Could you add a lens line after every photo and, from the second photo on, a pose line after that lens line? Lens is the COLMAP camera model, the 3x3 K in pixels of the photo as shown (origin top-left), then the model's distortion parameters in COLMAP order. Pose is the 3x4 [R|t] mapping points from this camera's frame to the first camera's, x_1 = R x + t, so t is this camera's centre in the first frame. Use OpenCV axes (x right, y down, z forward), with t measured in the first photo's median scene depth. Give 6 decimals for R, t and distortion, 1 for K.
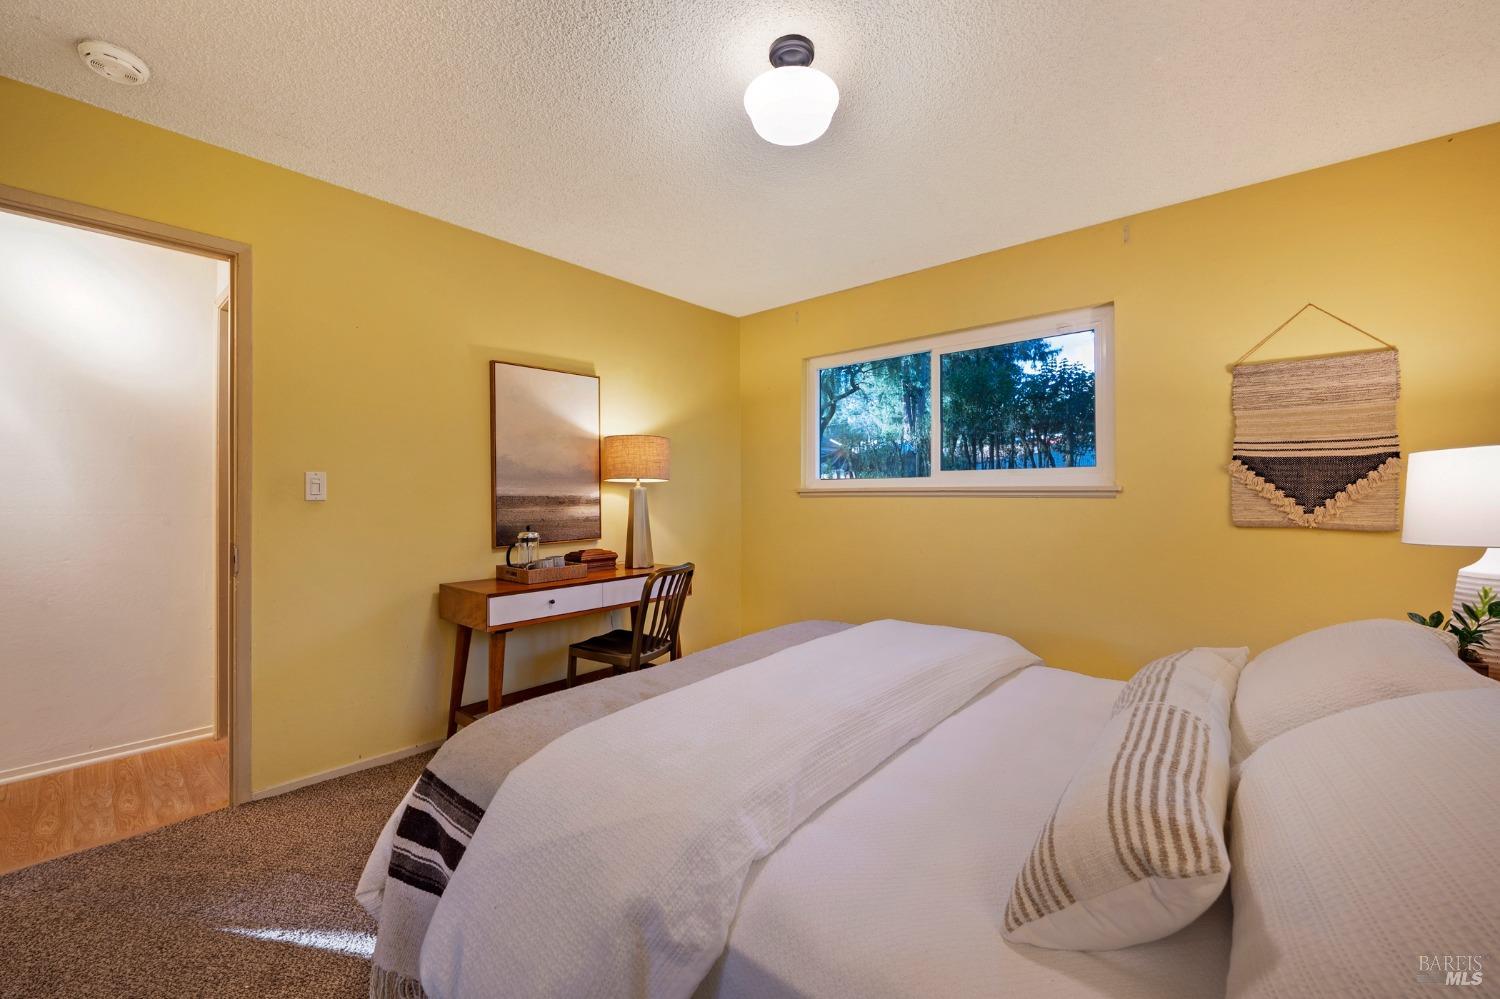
lens RADIAL K [[598.1, 0, 750.1], [0, 598.1, 495.8], [0, 0, 1]] dist [-0.005688, -0.000099]
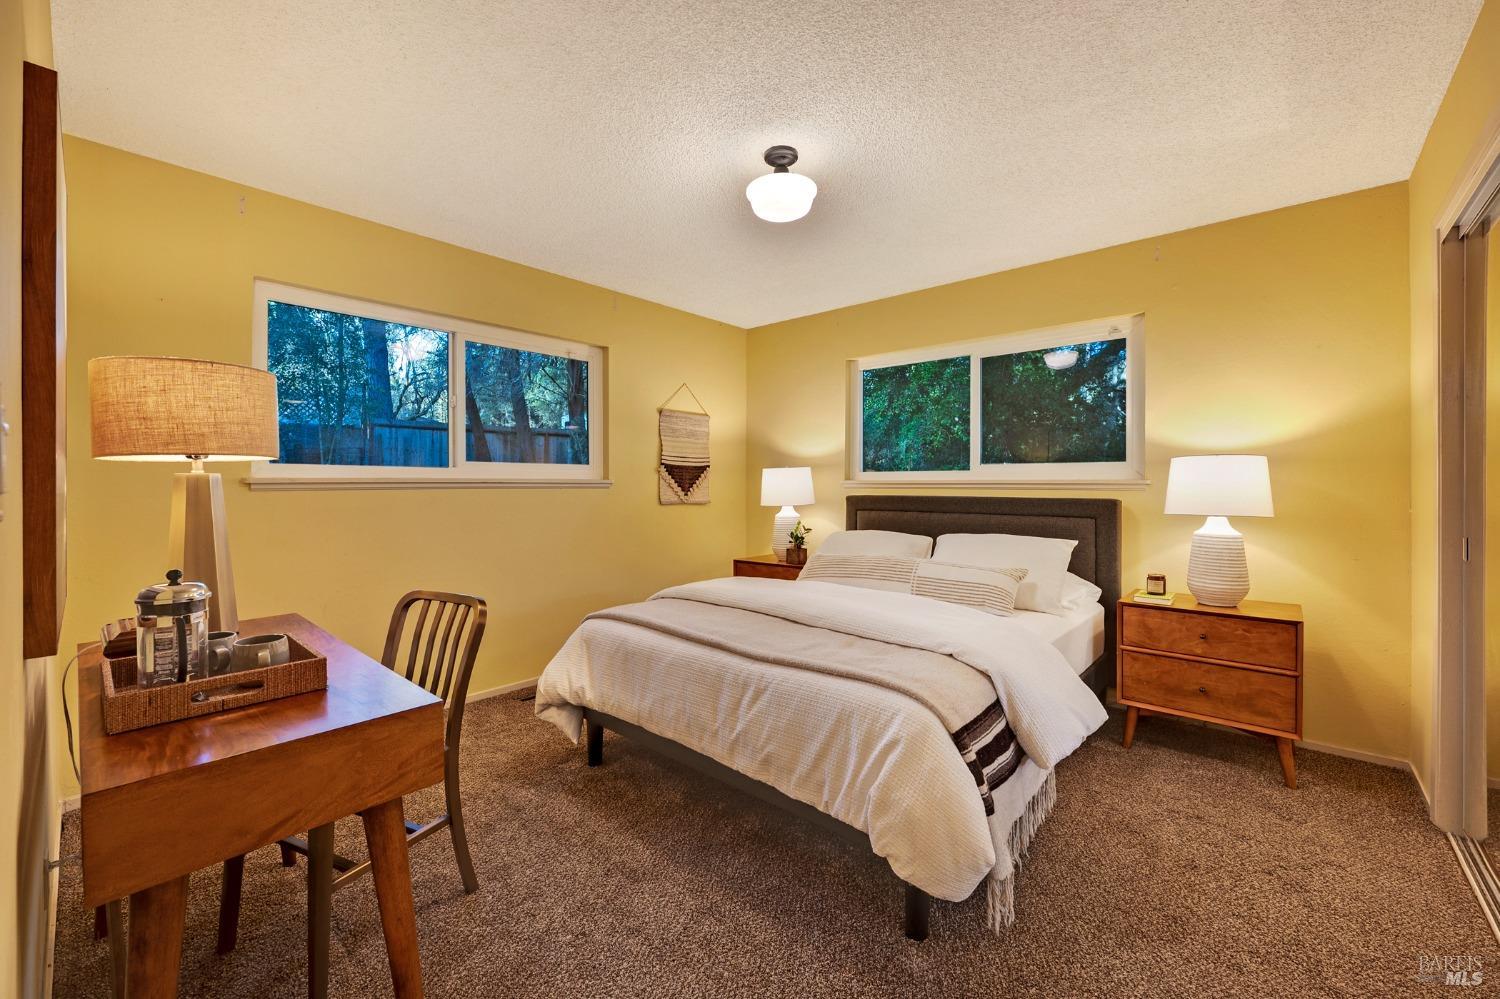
lens RADIAL K [[598.1, 0, 753.5], [0, 598.1, 490.6], [0, 0, 1]] dist [-0.005688, -0.000099]
pose [[-0.016399, -0.010534, 0.999810, -0.878783], [0.003356, 0.999938, 0.010591, -0.005256], [-0.999860, 0.003529, -0.016362, 0.758188]]
